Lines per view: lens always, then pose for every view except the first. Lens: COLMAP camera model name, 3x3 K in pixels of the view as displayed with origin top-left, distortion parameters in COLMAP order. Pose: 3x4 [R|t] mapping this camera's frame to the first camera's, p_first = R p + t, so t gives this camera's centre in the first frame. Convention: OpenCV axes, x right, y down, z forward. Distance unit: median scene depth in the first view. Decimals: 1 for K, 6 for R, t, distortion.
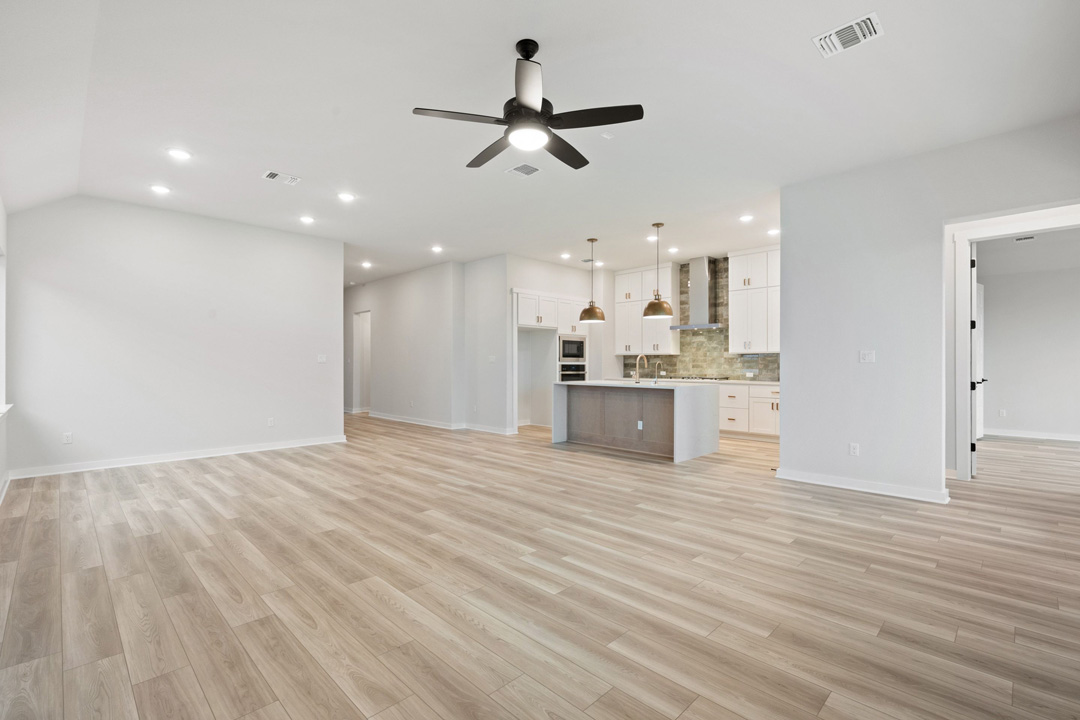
lens RADIAL K [[480.7, 0, 543.6], [0, 480.7, 370.4], [0, 0, 1]] dist [-0.001196, 0.000985]
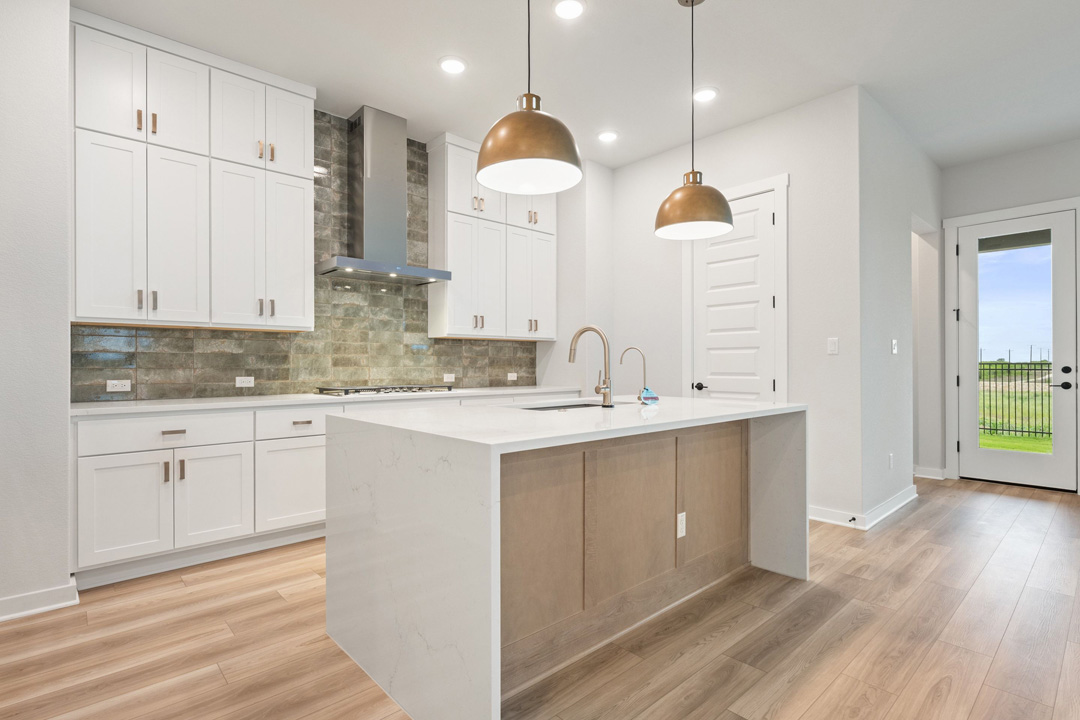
lens RADIAL K [[526.0, 0, 533.6], [0, 526.0, 368.2], [0, 0, 1]] dist [-0.003580, 0.001272]
pose [[0.054867, -0.007482, 0.998466, -0.284029], [0.015410, 0.999859, 0.006646, -0.007864], [-0.998375, 0.015022, 0.054975, 1.642110]]
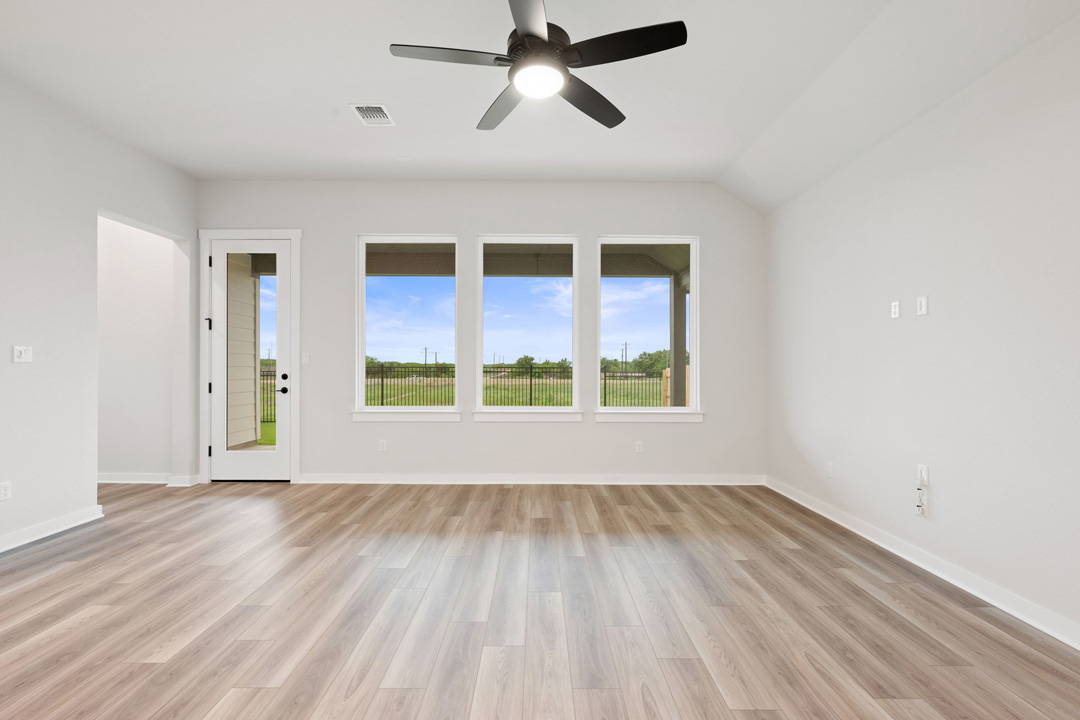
lens RADIAL K [[480.7, 0, 538.5], [0, 480.7, 364.9], [0, 0, 1]] dist [-0.001196, 0.000985]
pose [[-0.706732, -0.000895, 0.707480, -0.380662], [0.007367, 0.999936, 0.008625, -0.013455], [-0.707443, 0.011307, -0.706680, 1.002330]]
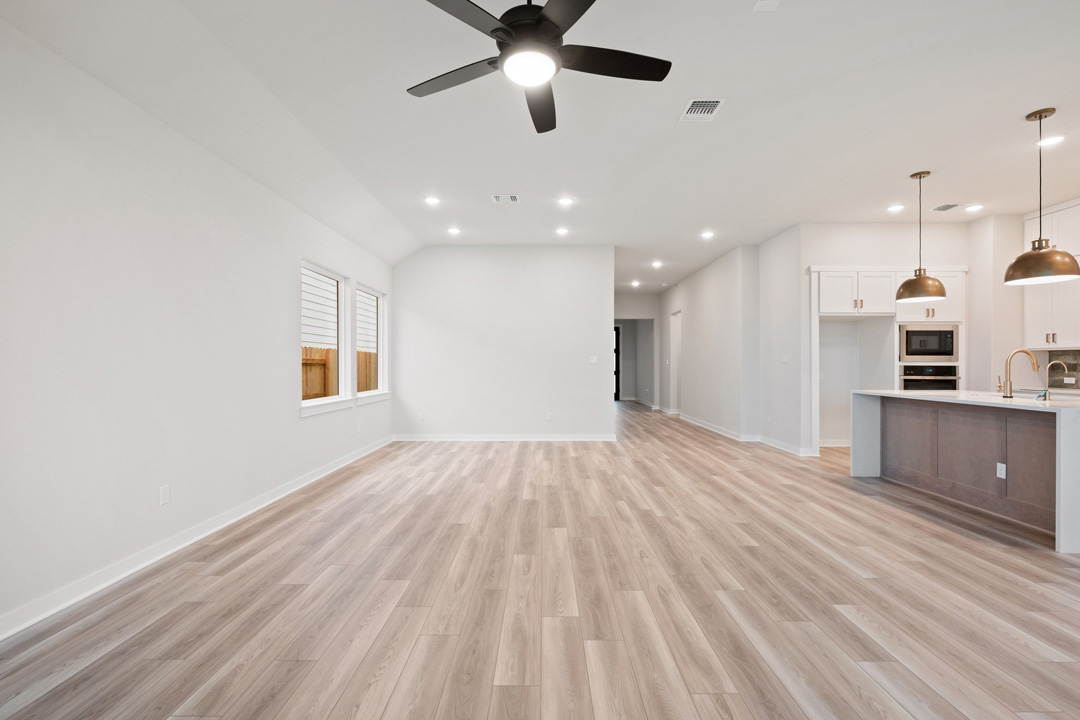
lens RADIAL K [[480.7, 0, 544.1], [0, 480.7, 362.9], [0, 0, 1]] dist [-0.001196, 0.000985]
pose [[0.707063, -0.001450, -0.707149, 0.334946], [-0.010762, 0.999860, -0.012811, -0.003516], [0.707069, 0.016668, 0.706949, 0.307962]]
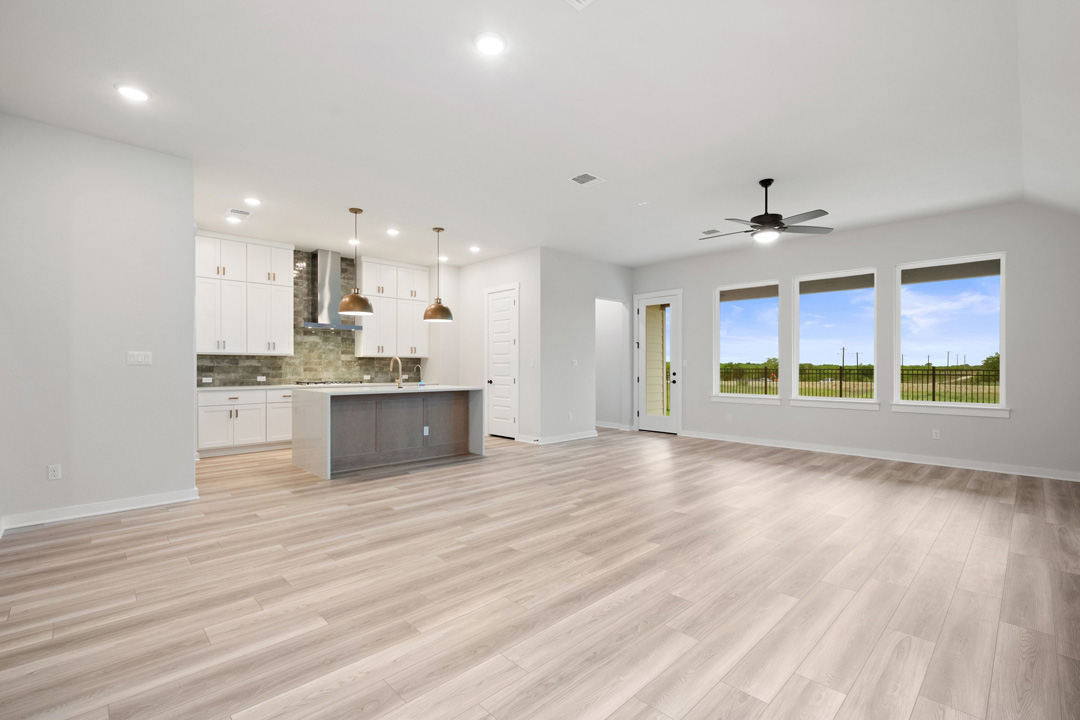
lens RADIAL K [[480.7, 0, 535.8], [0, 480.7, 371.6], [0, 0, 1]] dist [-0.001196, 0.000985]
pose [[0.022313, -0.009644, 0.999705, -1.135069], [0.013141, 0.999870, 0.009353, -0.015917], [-0.999665, 0.012928, 0.022437, 1.148044]]
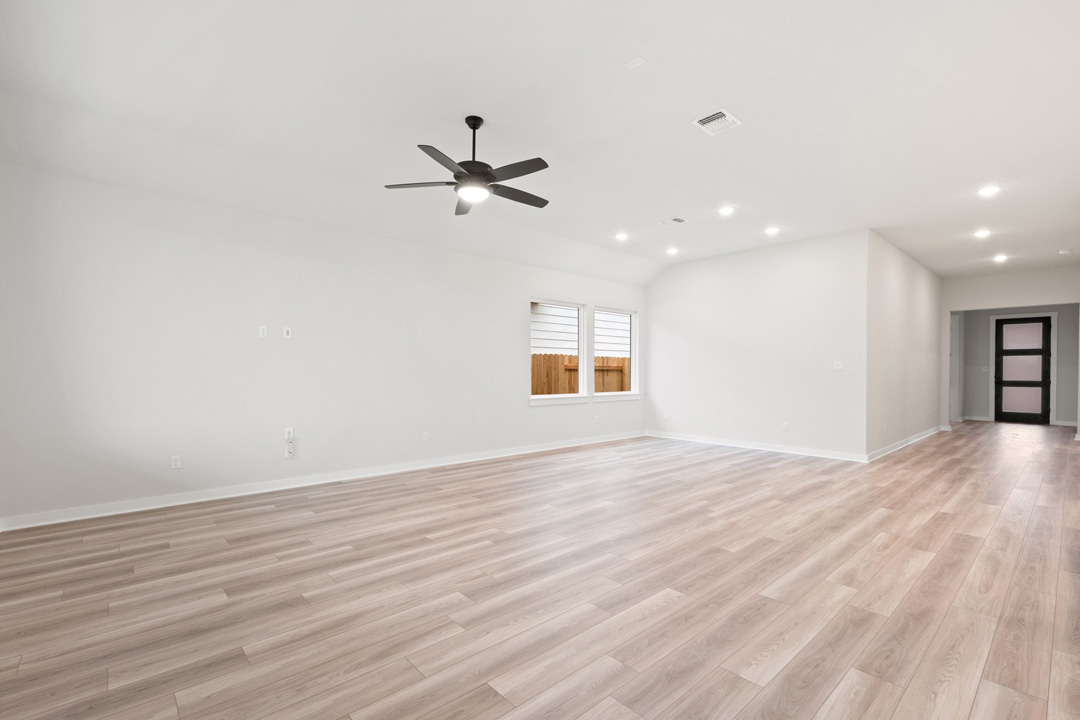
lens RADIAL K [[480.7, 0, 541.1], [0, 480.7, 368.5], [0, 0, 1]] dist [-0.001196, 0.000985]
pose [[-0.051830, -0.004115, -0.998647, 0.798123], [-0.016980, 0.999851, -0.003239, -0.010789], [0.998512, 0.016789, -0.051892, 0.802164]]
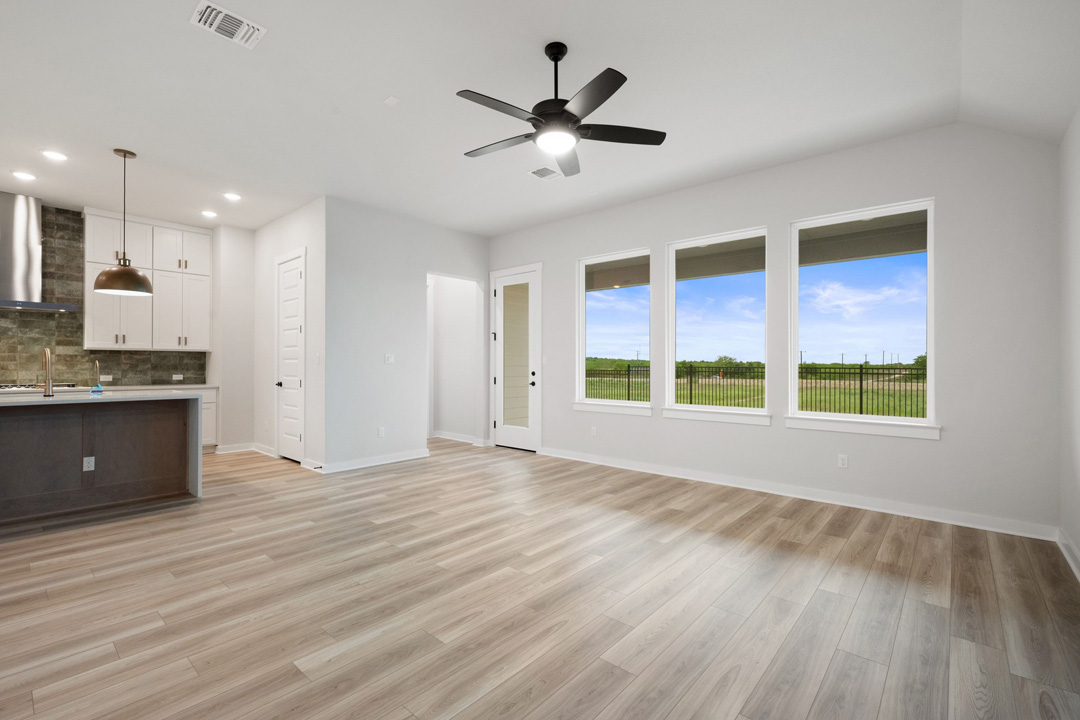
lens RADIAL K [[480.7, 0, 536.2], [0, 480.7, 363.5], [0, 0, 1]] dist [-0.001196, 0.000985]
pose [[-0.057852, 0.002519, 0.998322, -0.667117], [0.011567, 0.999931, -0.001853, -0.009124], [-0.998258, 0.011440, -0.057877, 0.707061]]
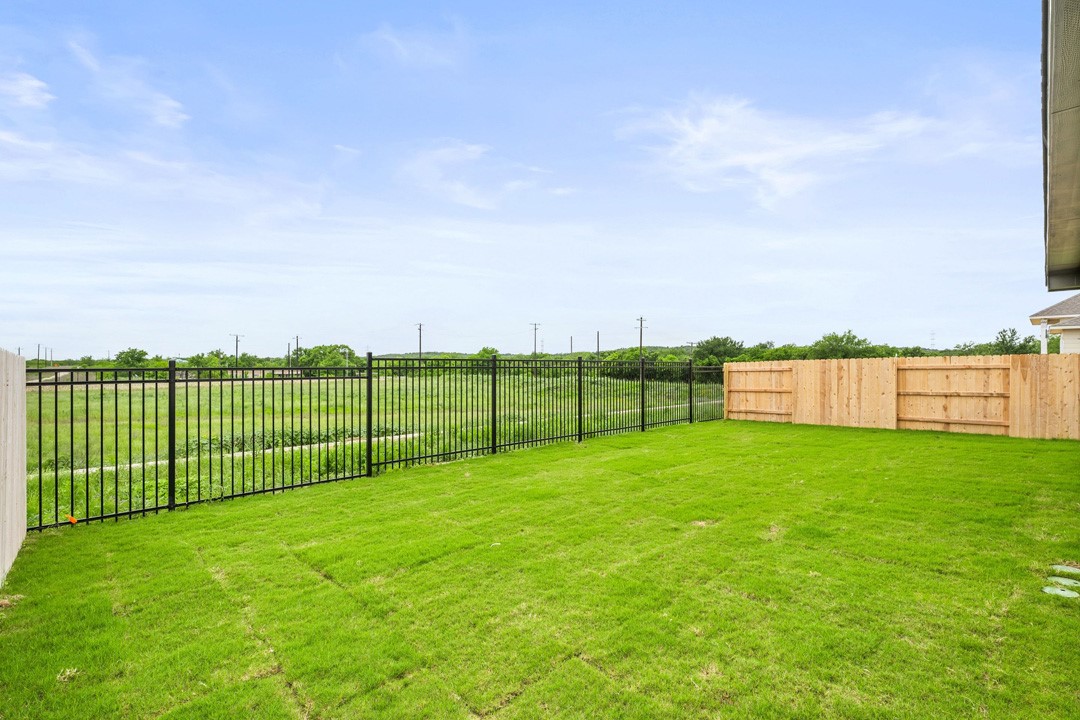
lens RADIAL K [[480.7, 0, 540.5], [0, 480.7, 364.4], [0, 0, 1]] dist [-0.001196, 0.000985]
pose [[-0.999875, -0.004863, 0.015023, 2.762097], [-0.004666, 0.999903, 0.013145, 0.021515], [-0.015086, 0.013073, -0.999801, 1.342190]]
